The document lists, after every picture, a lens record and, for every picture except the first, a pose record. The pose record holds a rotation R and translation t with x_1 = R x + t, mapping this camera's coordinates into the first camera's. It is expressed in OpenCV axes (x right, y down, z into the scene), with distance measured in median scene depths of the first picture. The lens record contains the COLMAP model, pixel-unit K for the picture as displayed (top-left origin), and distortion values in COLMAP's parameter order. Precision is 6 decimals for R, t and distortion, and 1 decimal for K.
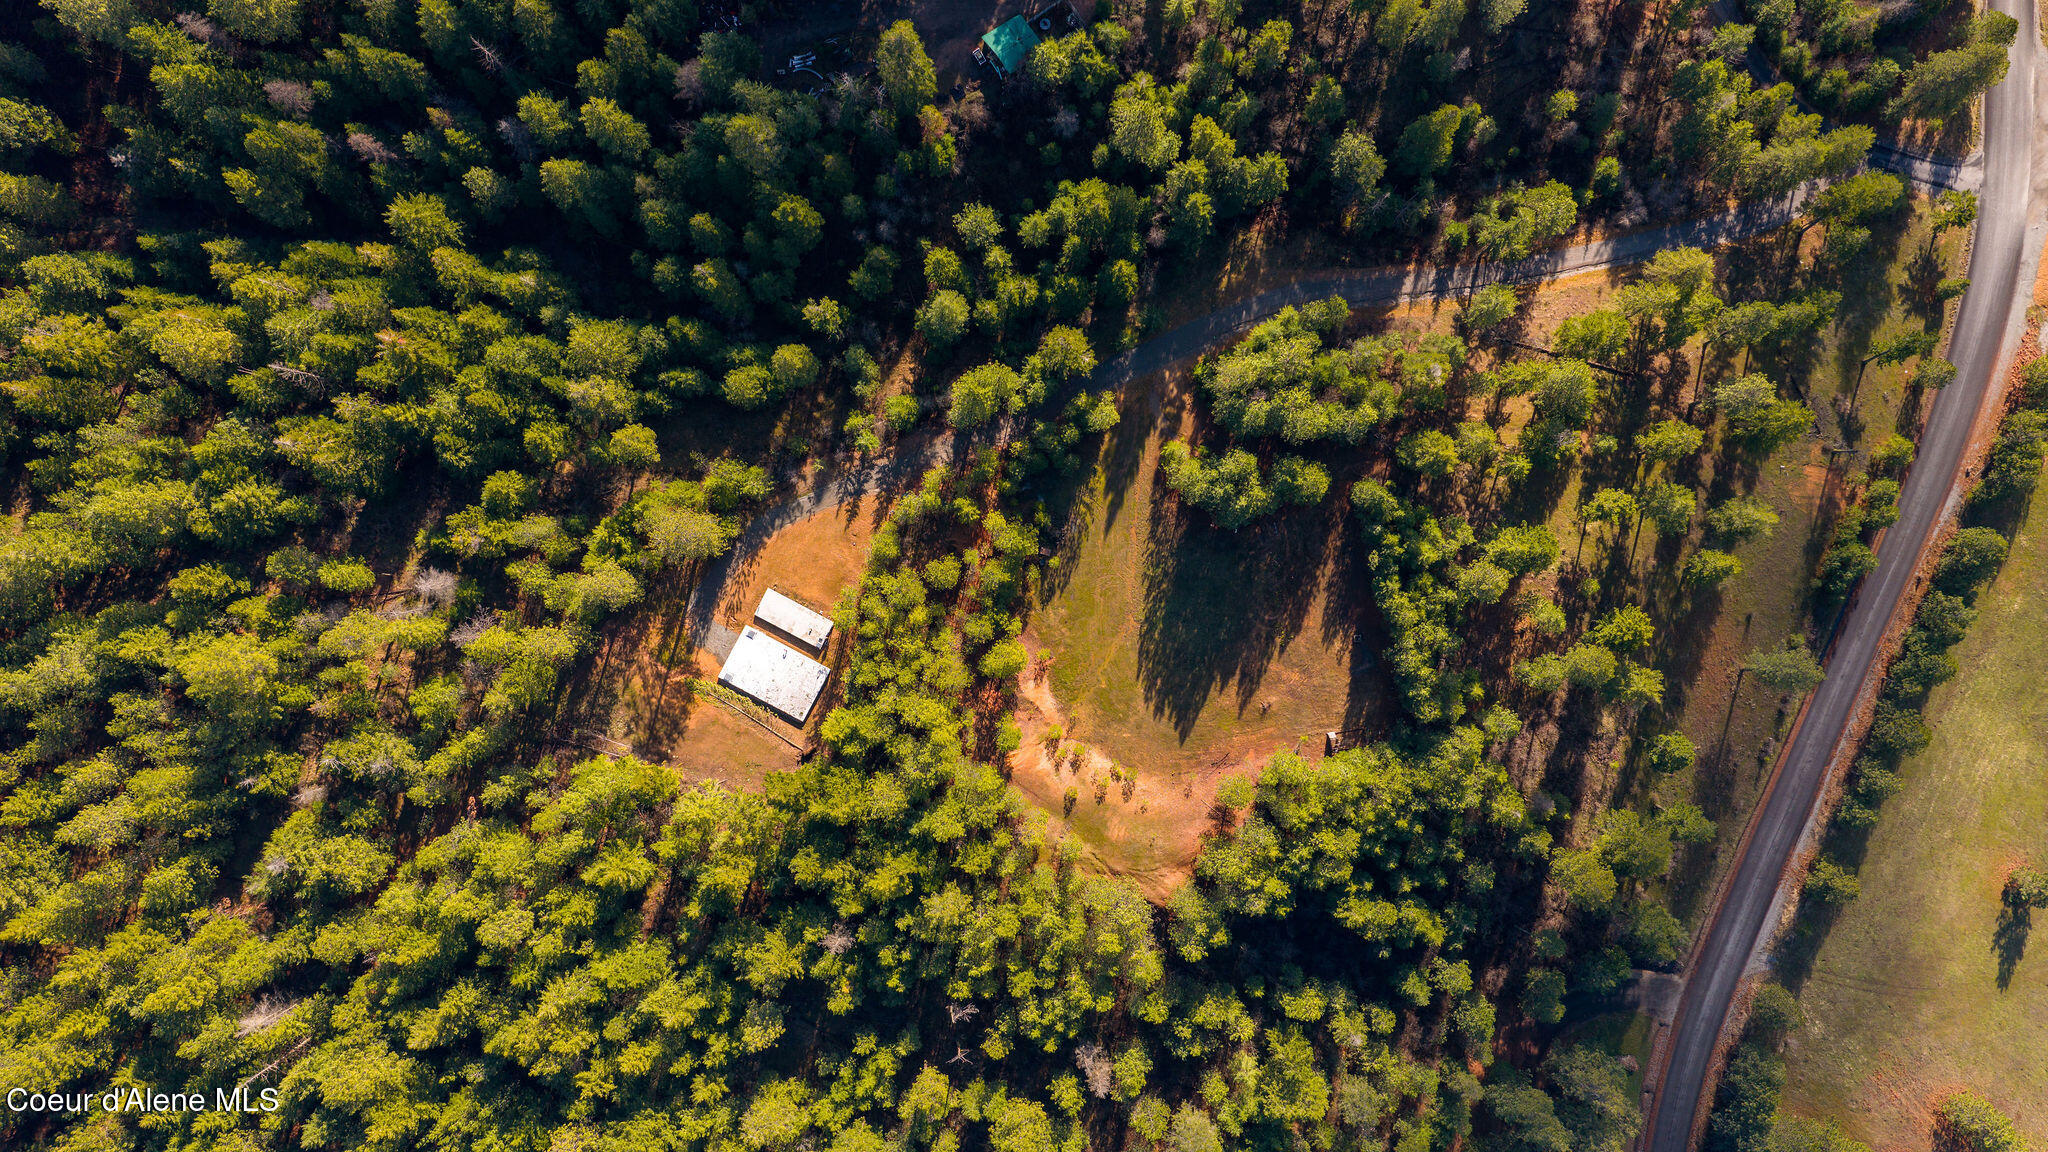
lens RADIAL K [[1655.1, 0, 1010.8], [0, 1655.1, 563.3], [0, 0, 1]] dist [0.053553, -0.083474]
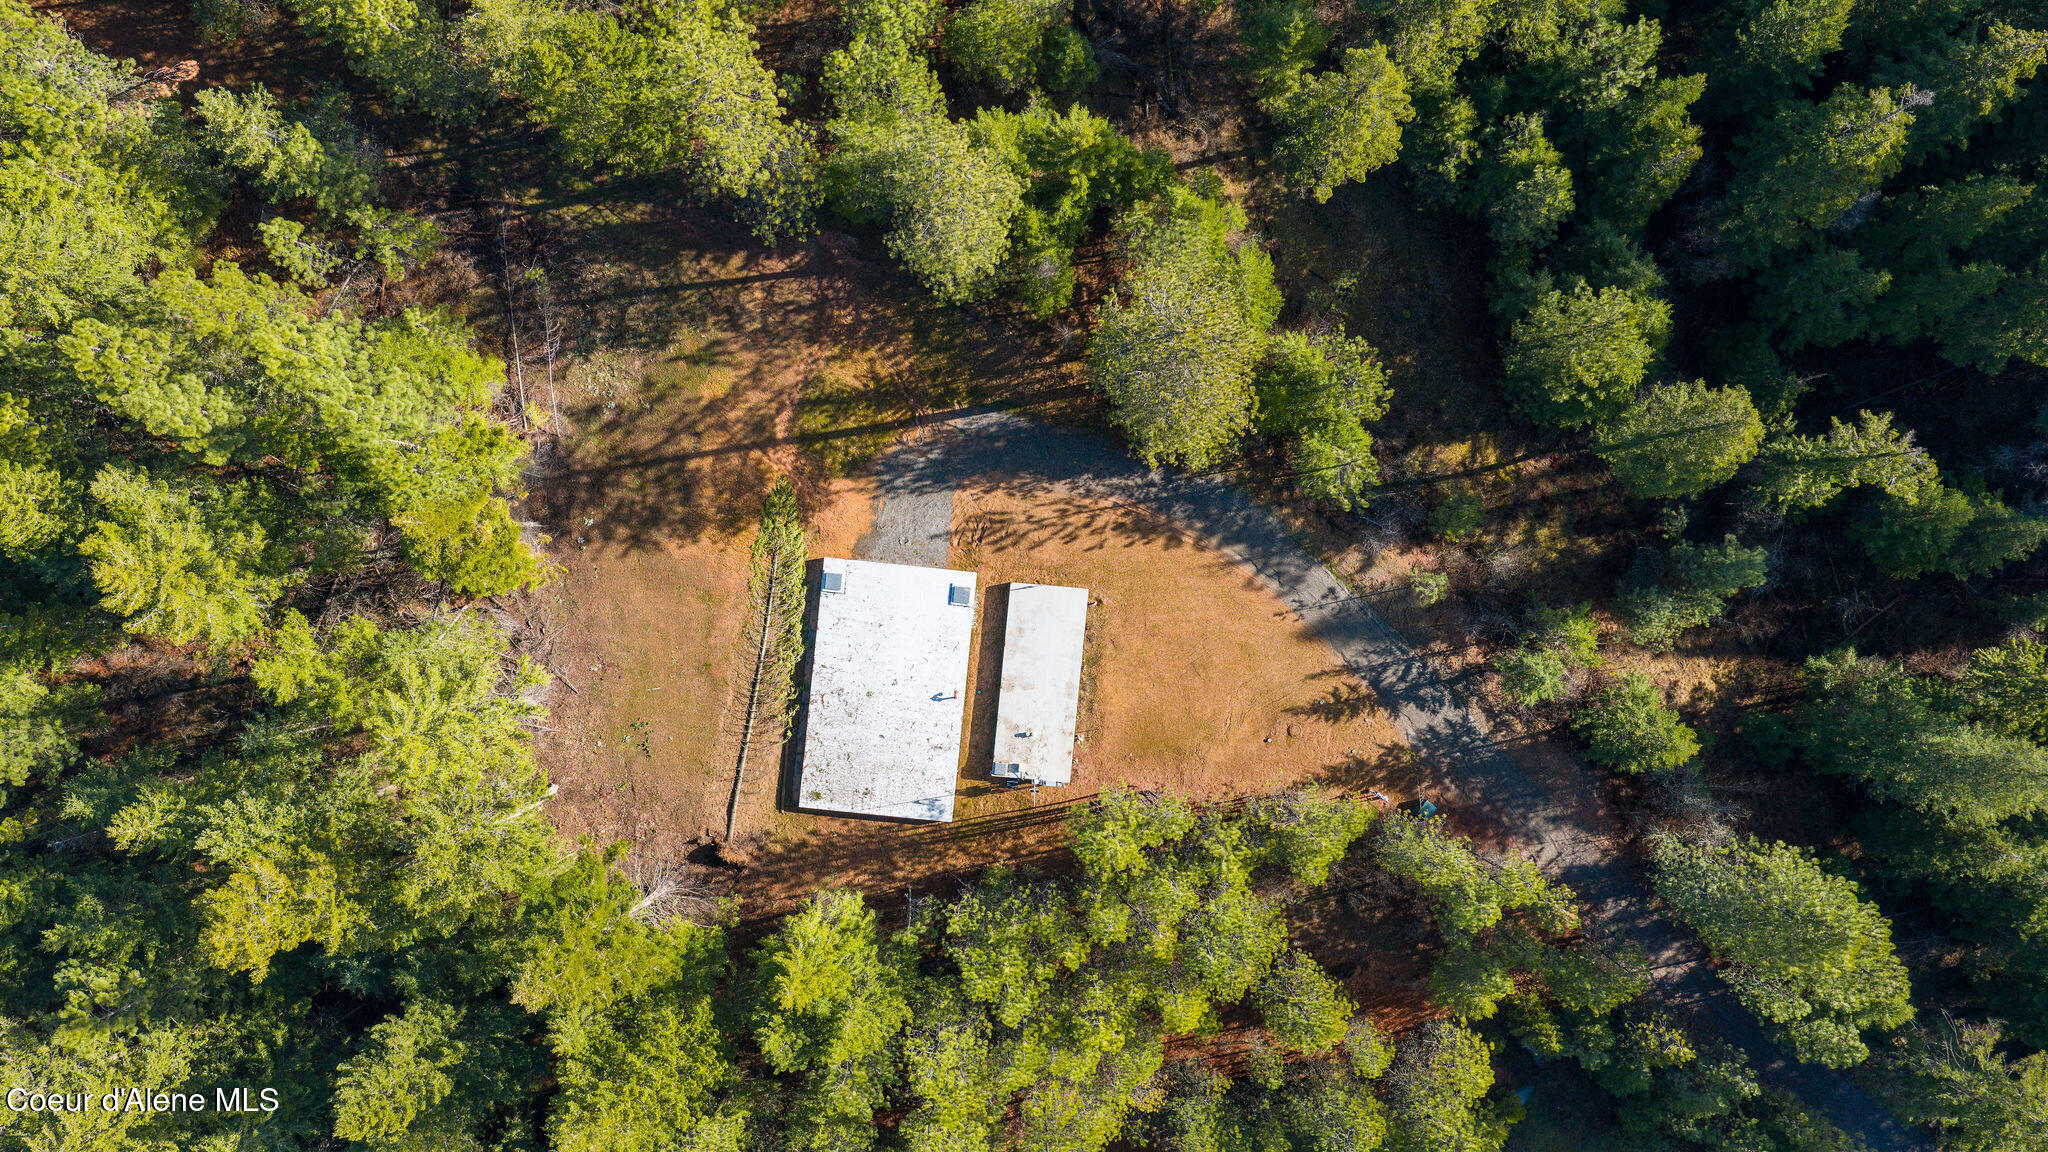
lens RADIAL K [[1655.1, 0, 1018.7], [0, 1655.1, 574.2], [0, 0, 1]] dist [0.053553, -0.083474]
pose [[0.376268, 0.926345, 0.017510, -0.163551], [-0.926504, 0.376127, 0.010882, 0.024234], [0.003494, -0.020318, 0.999787, 0.620212]]
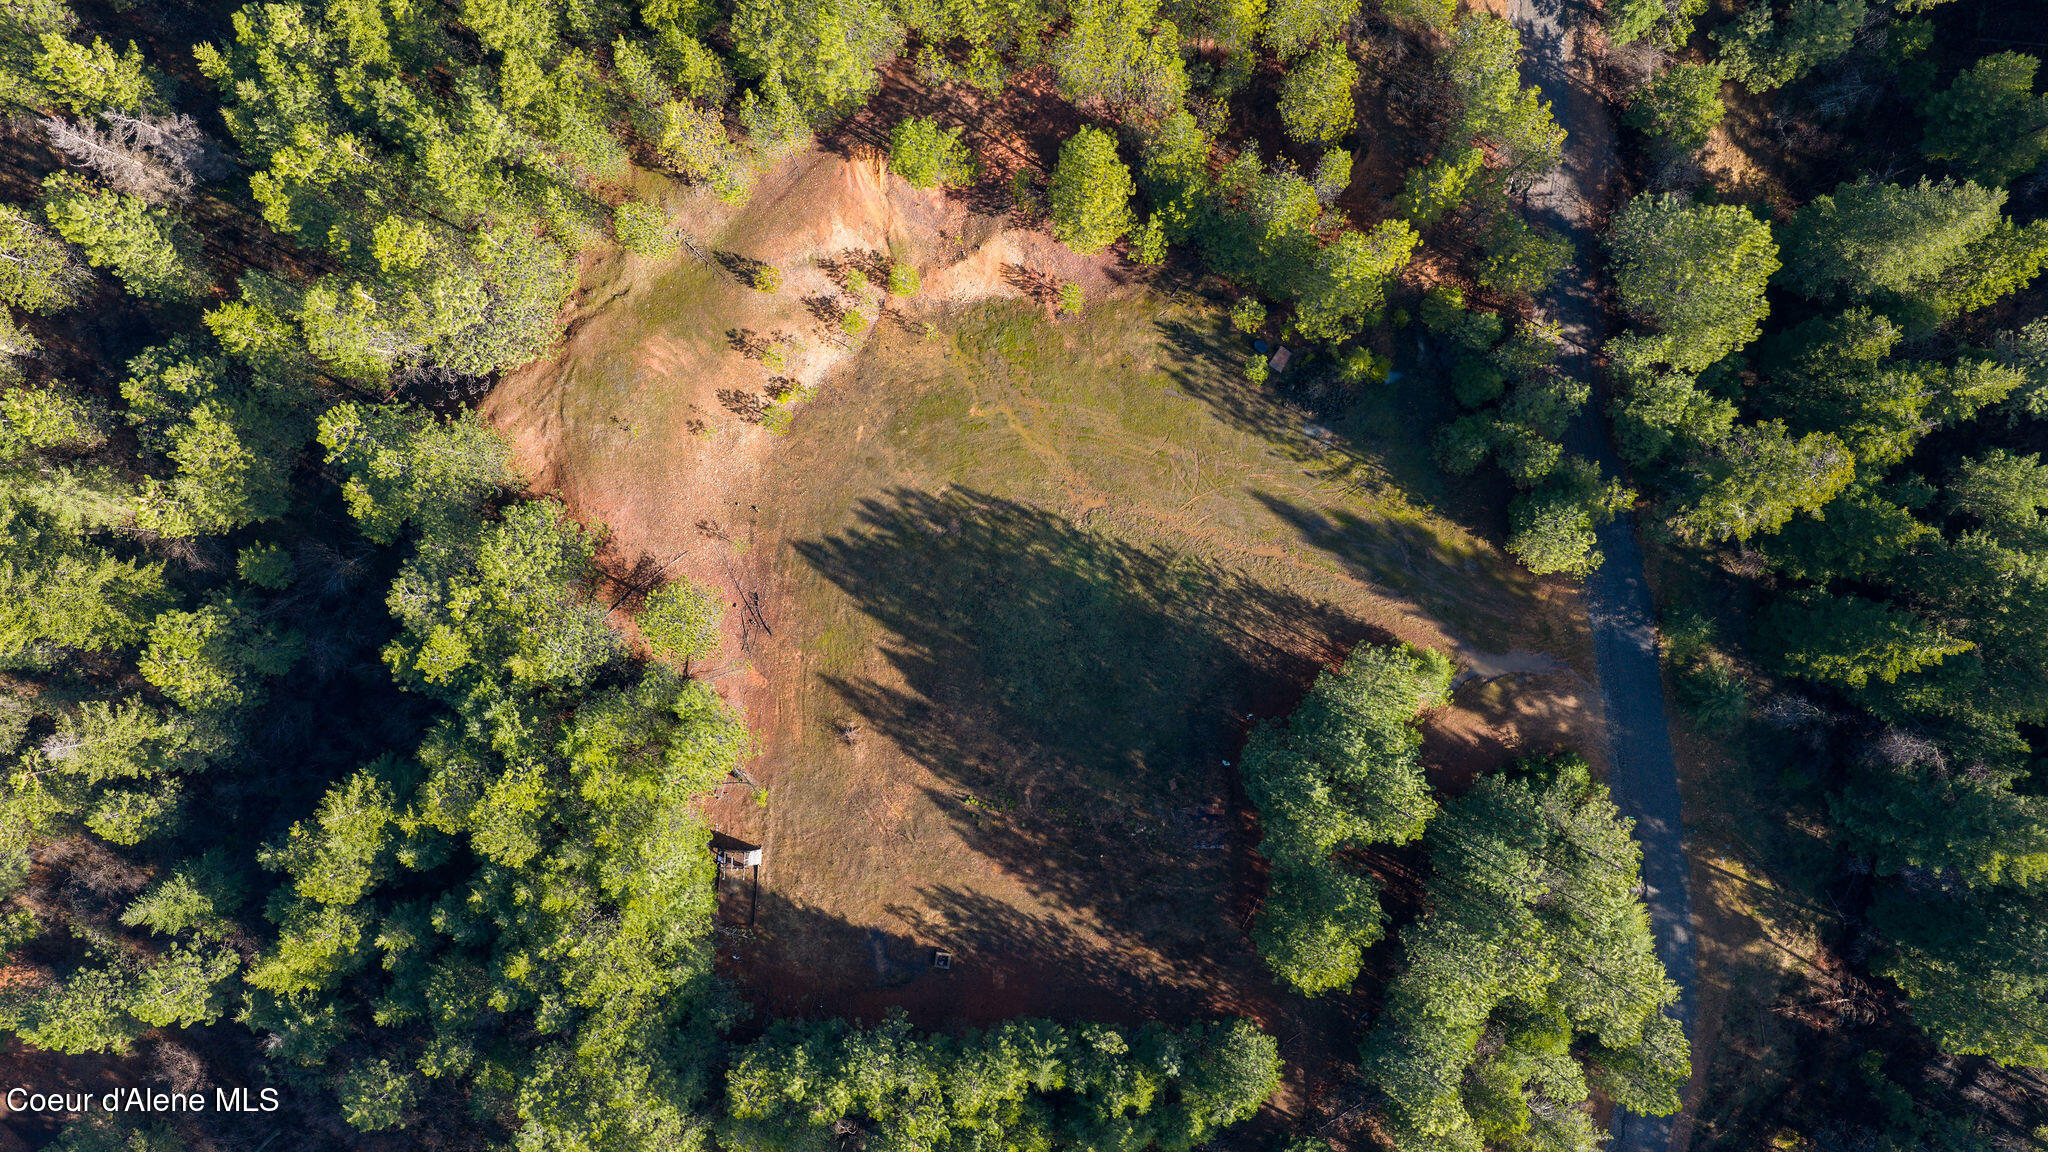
lens RADIAL K [[1655.1, 0, 1013.1], [0, 1655.1, 589.5], [0, 0, 1]] dist [0.053553, -0.083474]
pose [[-0.239997, 0.970706, 0.011485, 0.100684], [-0.970765, -0.240027, 0.001329, 0.052214], [0.004047, -0.010830, 0.999933, 0.553214]]
